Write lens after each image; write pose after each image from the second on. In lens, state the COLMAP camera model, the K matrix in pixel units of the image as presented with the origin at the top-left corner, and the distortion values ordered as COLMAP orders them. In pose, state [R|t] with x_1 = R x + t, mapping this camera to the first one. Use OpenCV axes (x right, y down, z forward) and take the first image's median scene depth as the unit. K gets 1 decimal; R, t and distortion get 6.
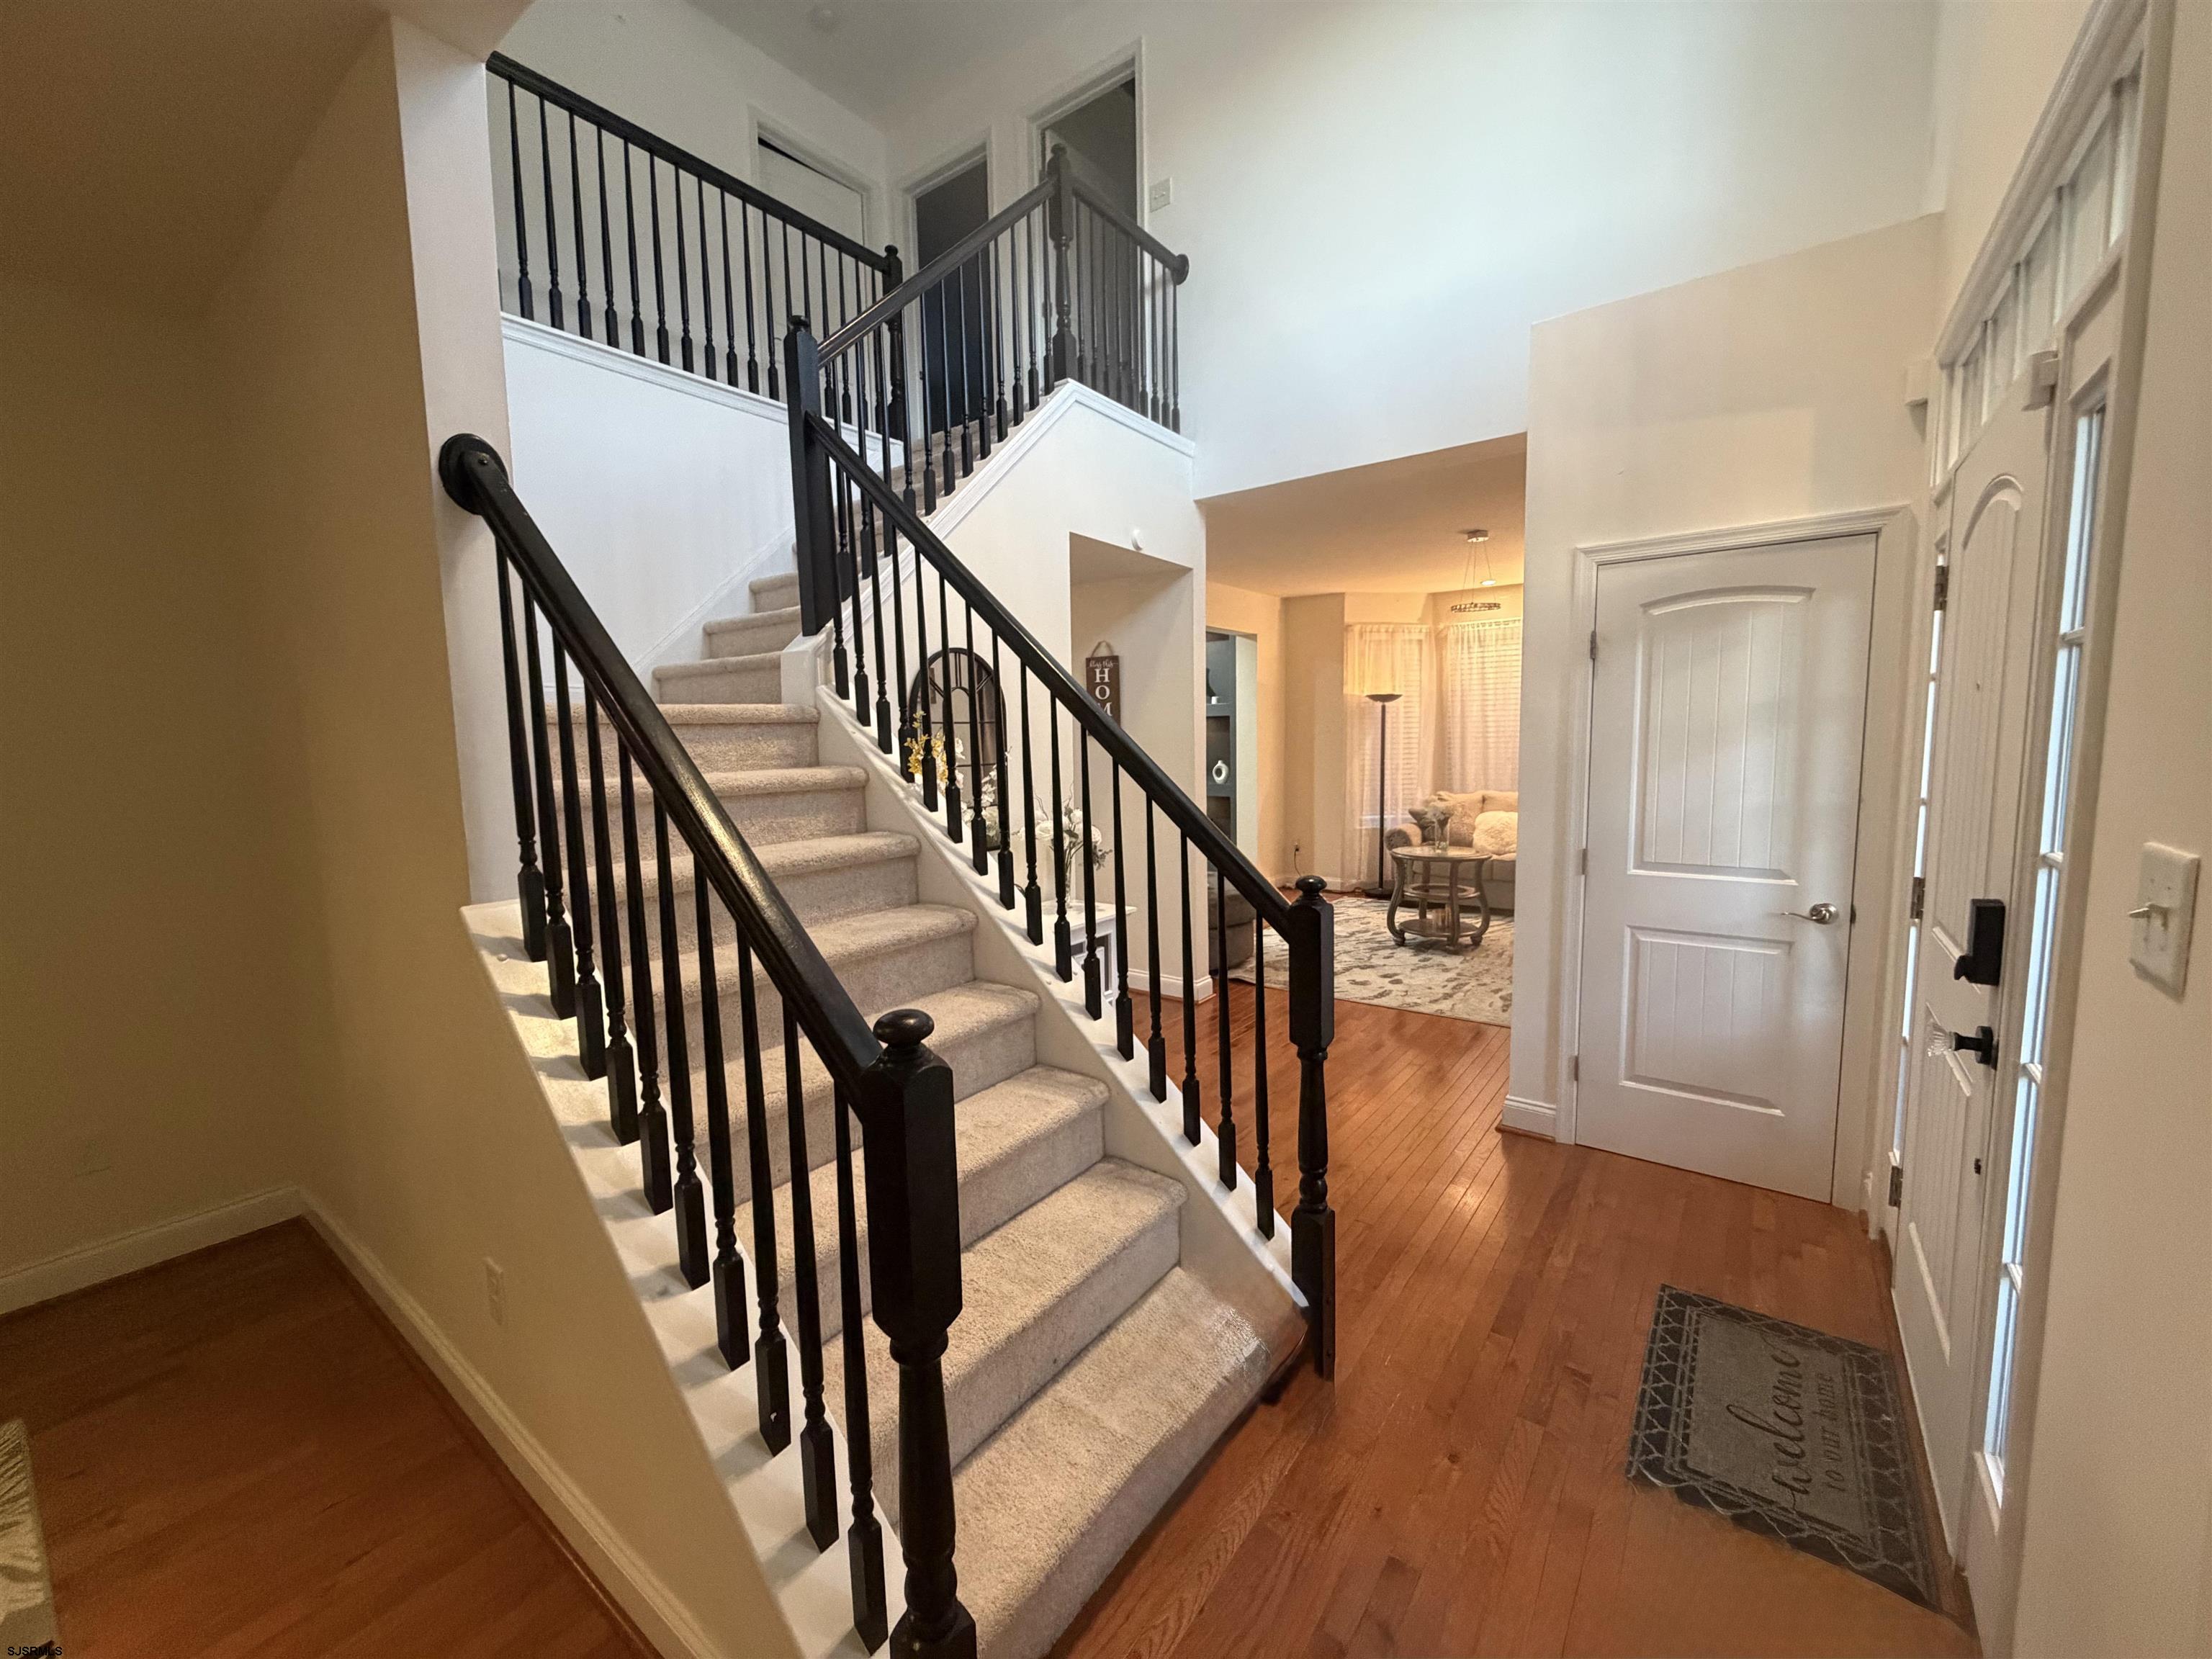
lens RADIAL K [[880.5, 0, 1097.1], [0, 880.5, 827.7], [0, 0, 1]] dist [-0.000152, -0.000192]
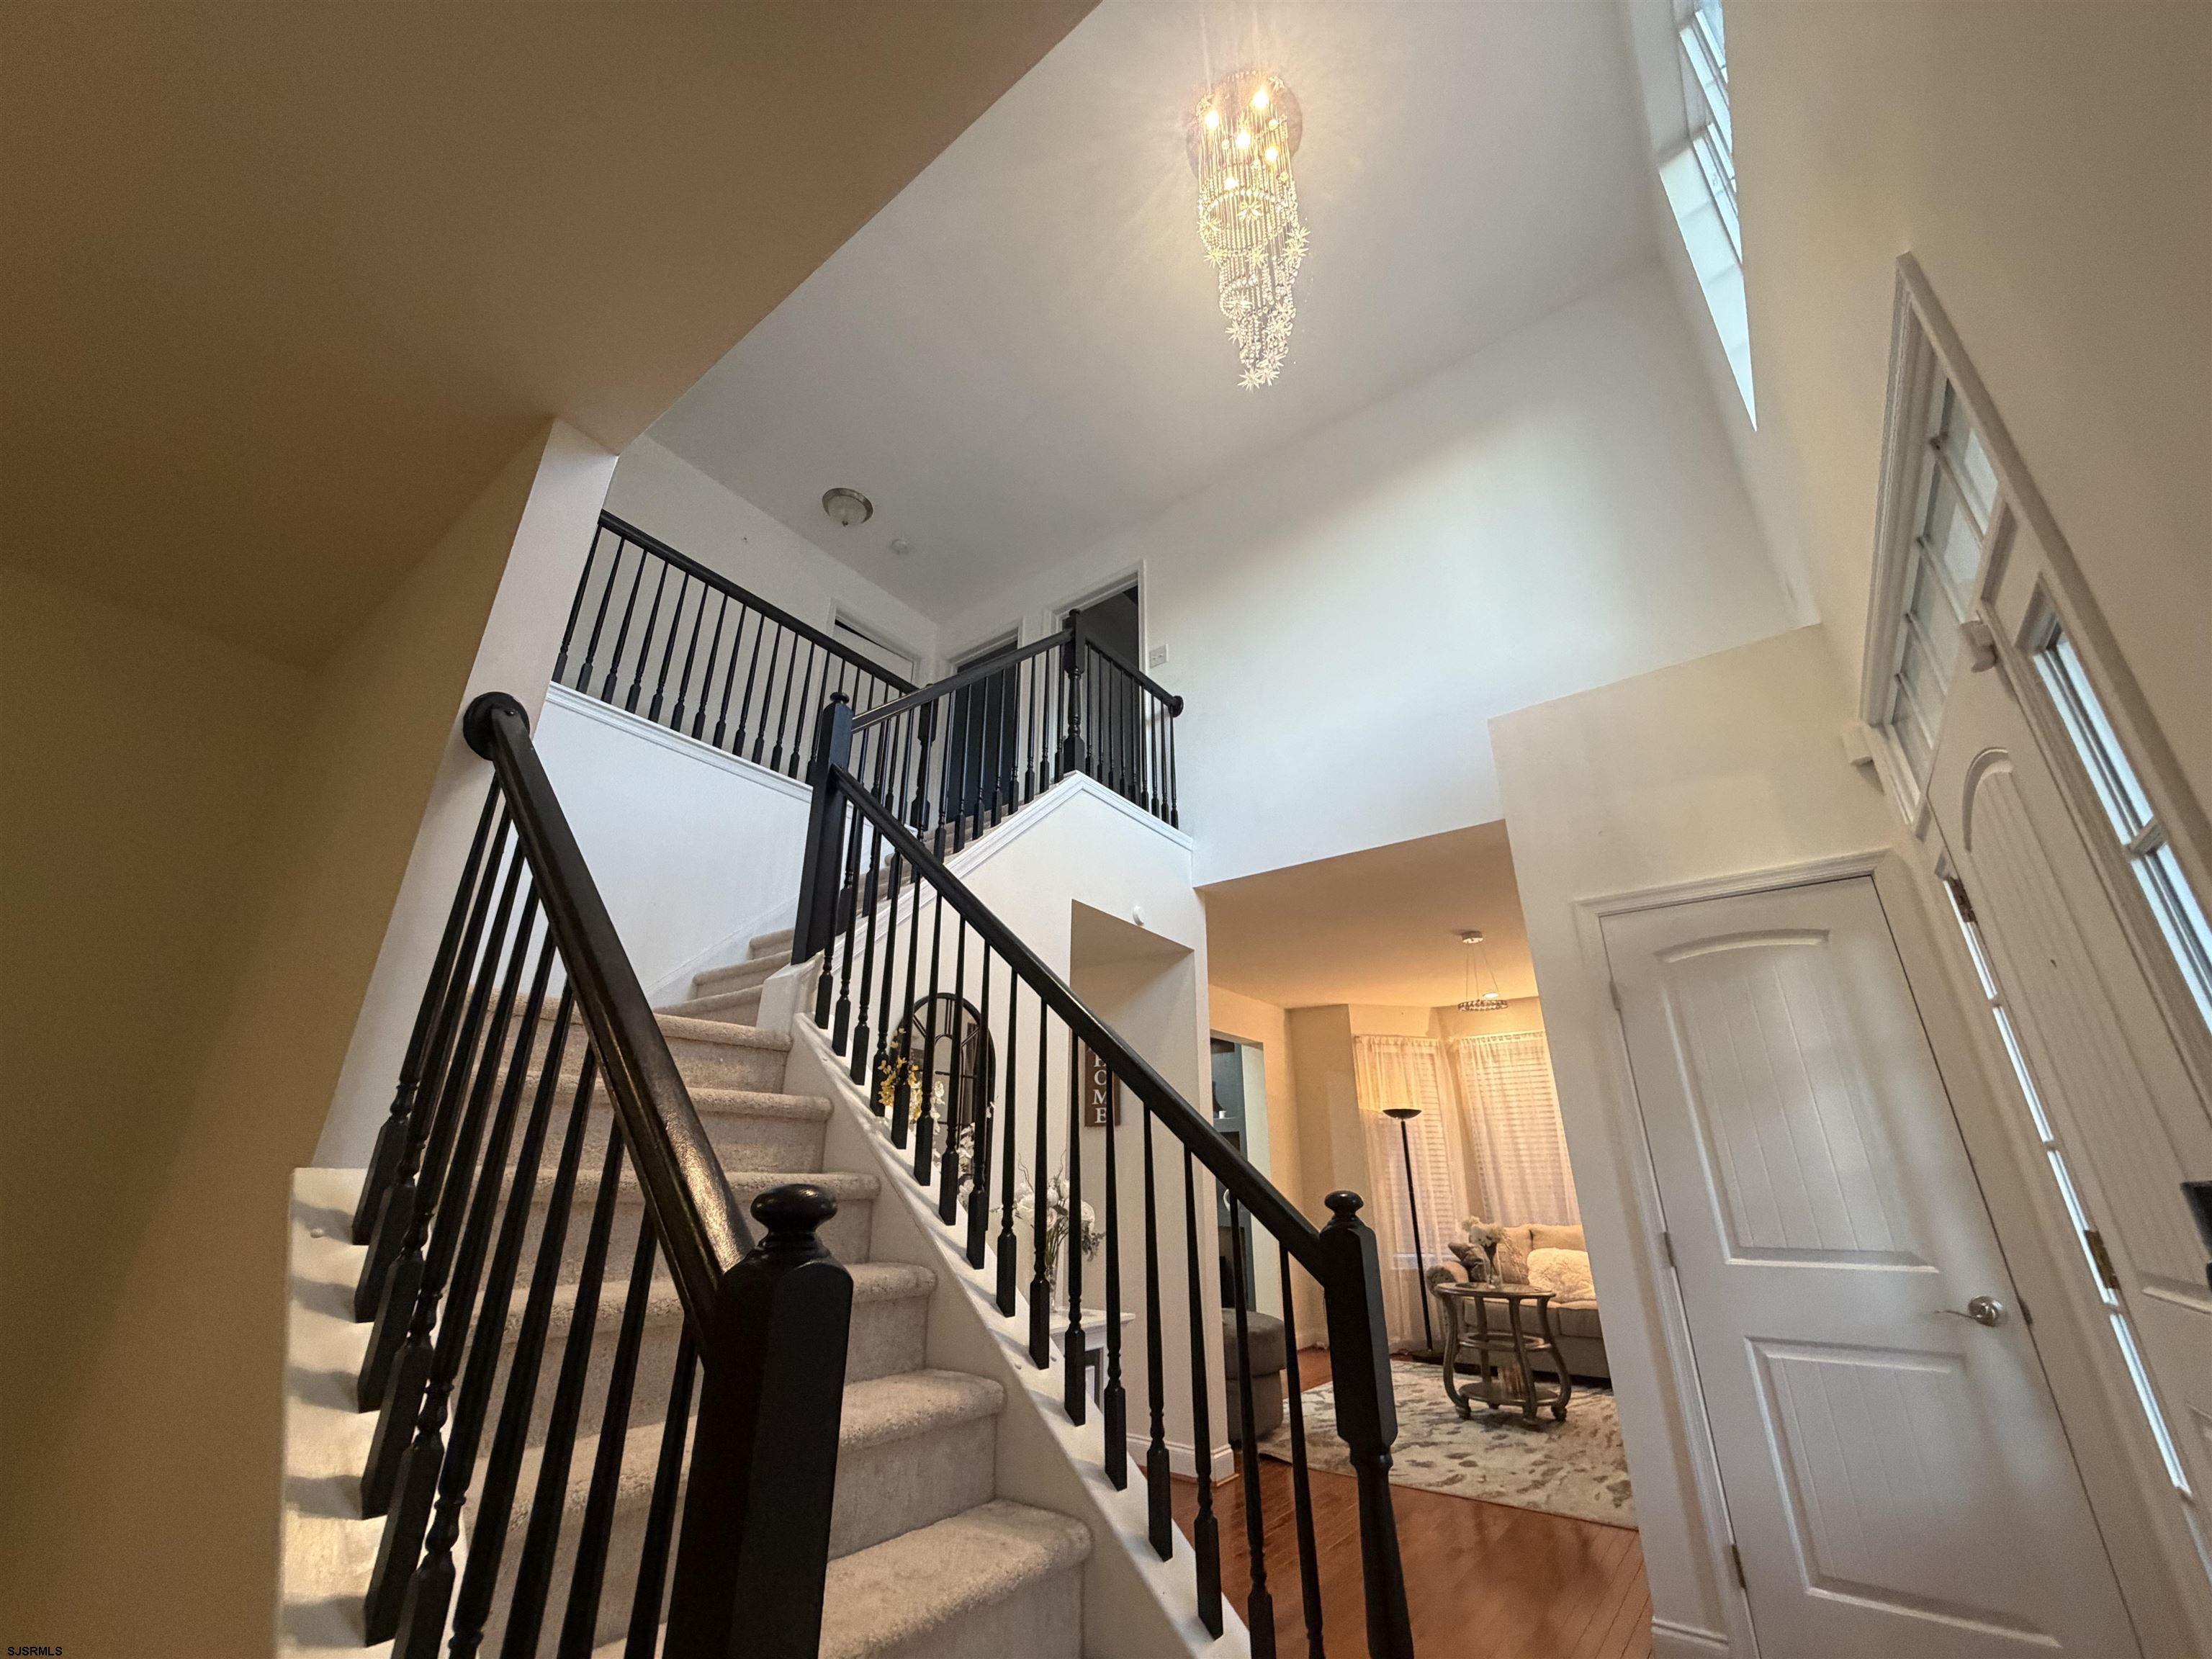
lens RADIAL K [[880.5, 0, 1097.3], [0, 880.5, 829.3], [0, 0, 1]] dist [-0.000152, -0.000192]
pose [[0.999695, 0.022129, -0.010973, 0.008278], [-0.024687, 0.880655, -0.473115, 0.083248], [-0.000806, 0.473242, 0.880932, 0.063261]]
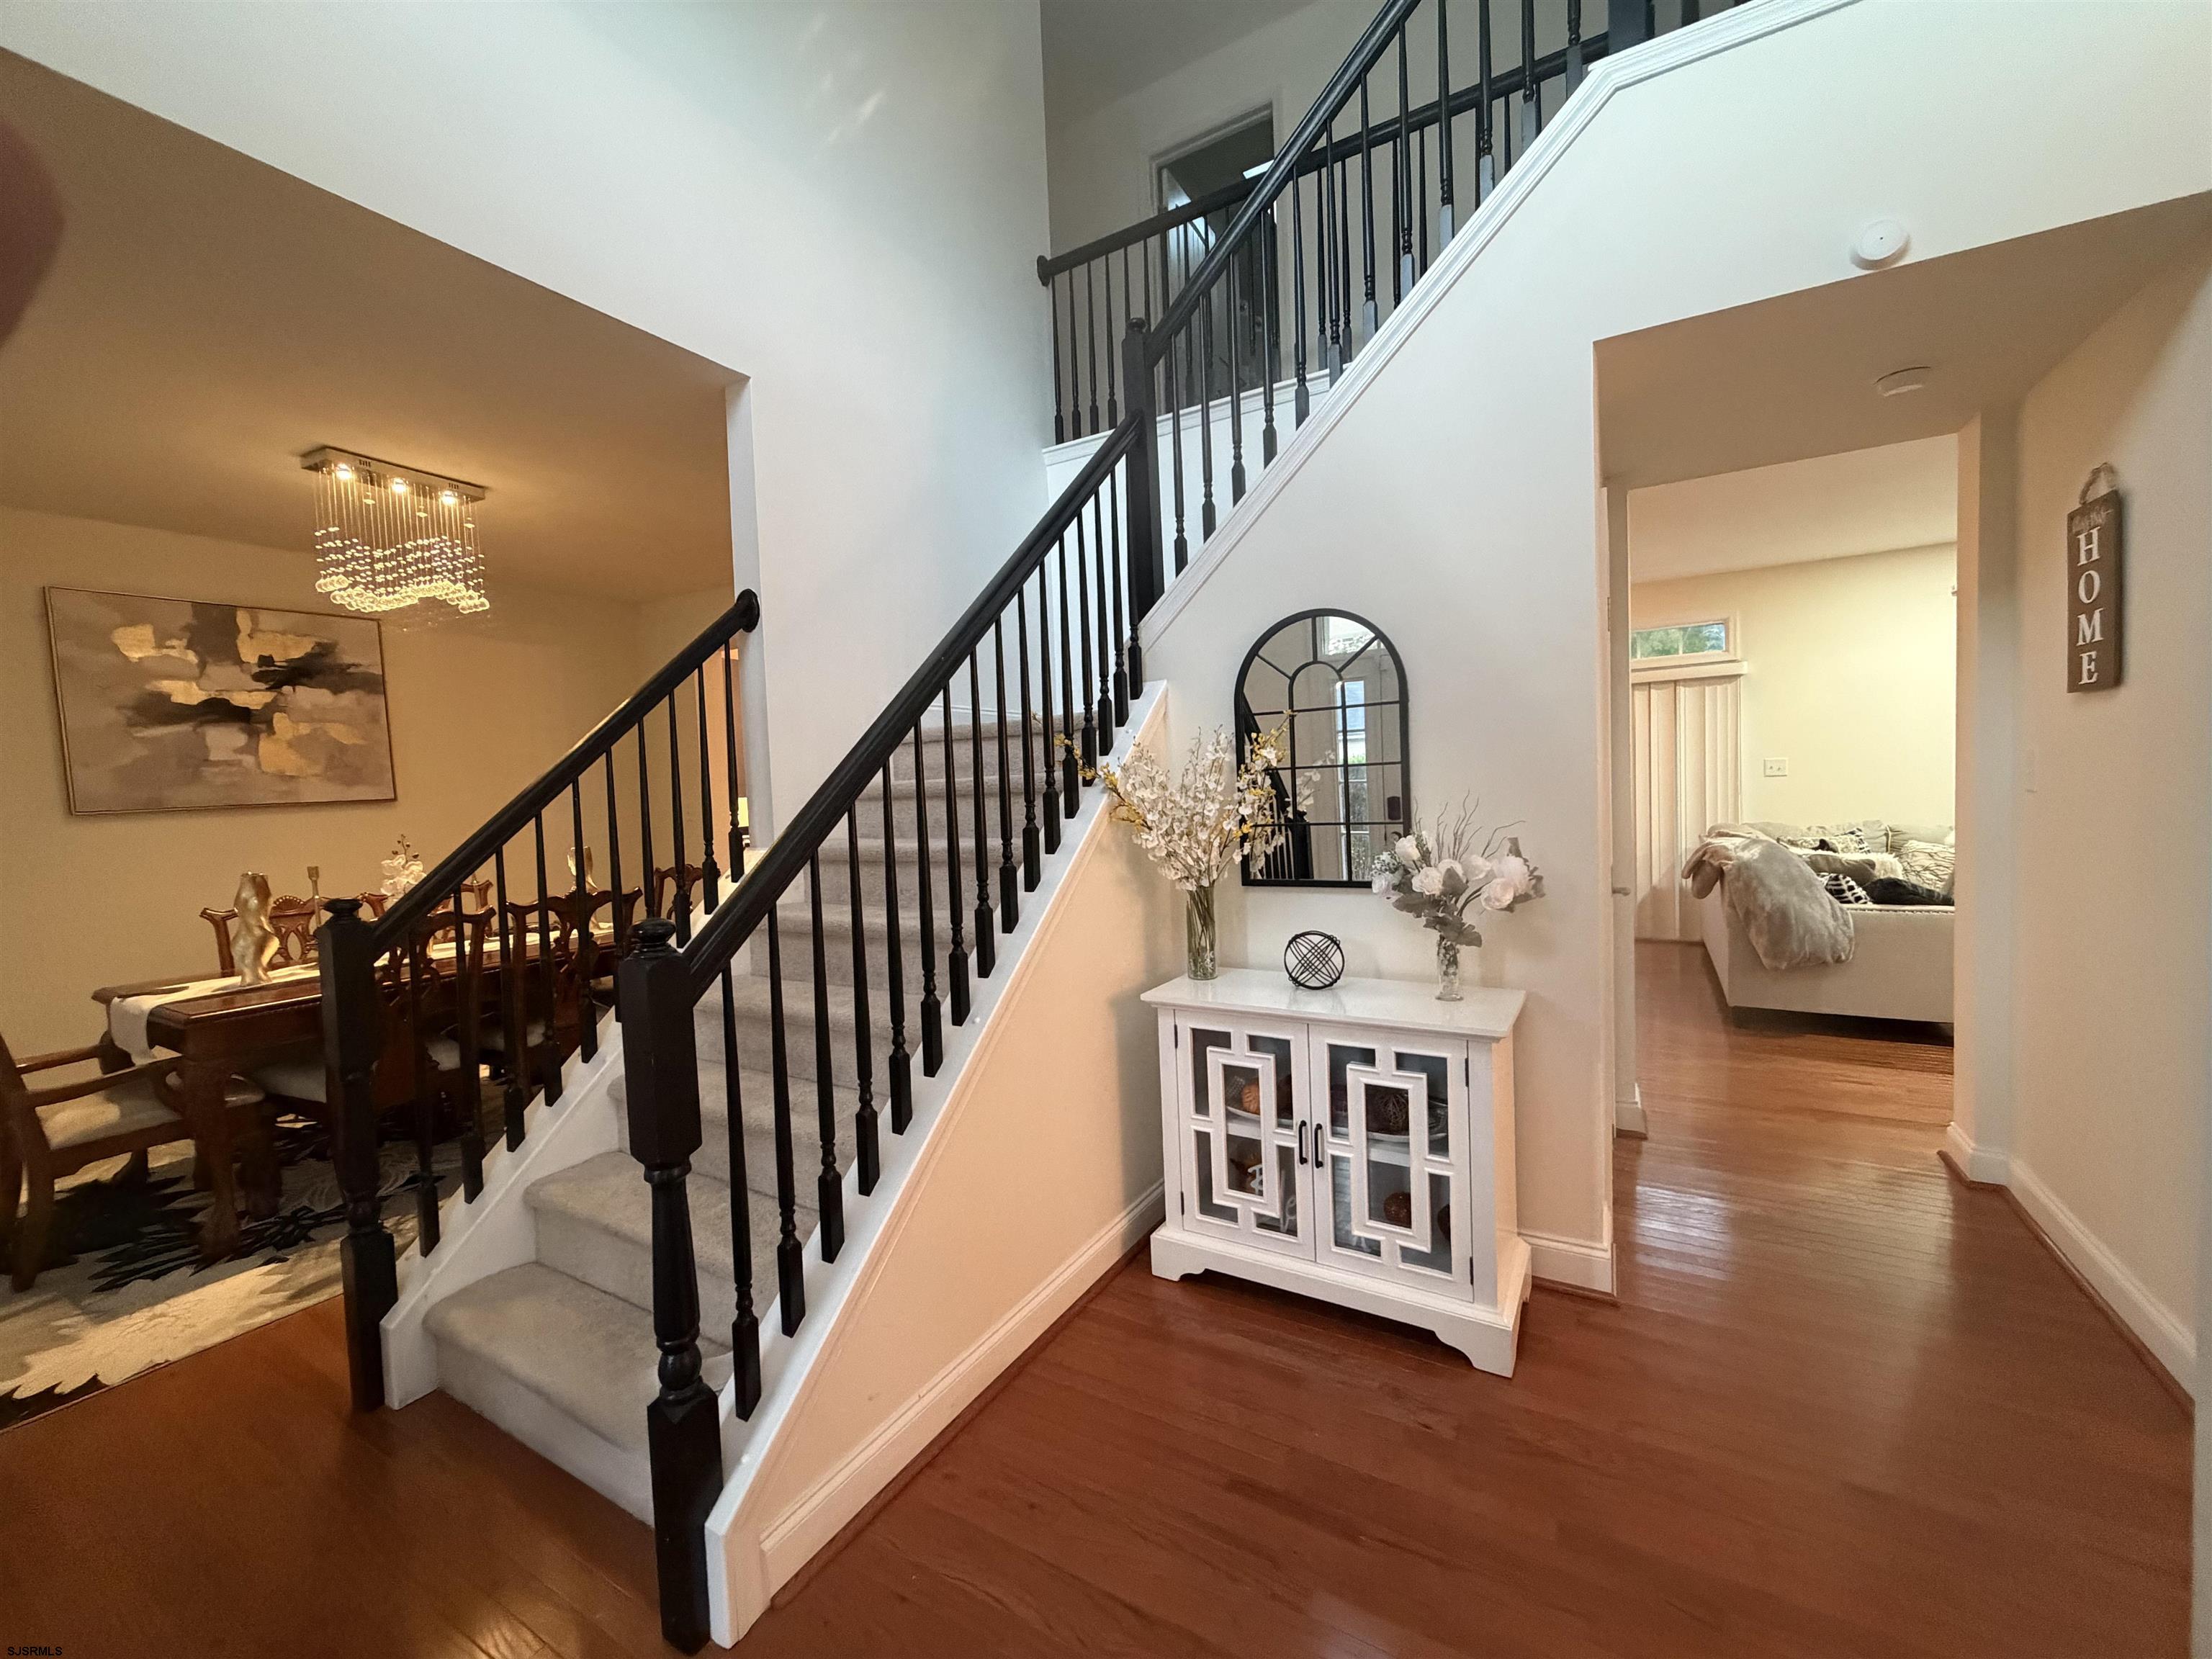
lens RADIAL K [[880.5, 0, 1100.2], [0, 880.5, 829.7], [0, 0, 1]] dist [-0.000152, -0.000192]
pose [[0.107740, 0.063680, -0.992138, 0.547199], [-0.063539, 0.996347, 0.057050, -0.046158], [0.992147, 0.056893, 0.111393, 0.703551]]
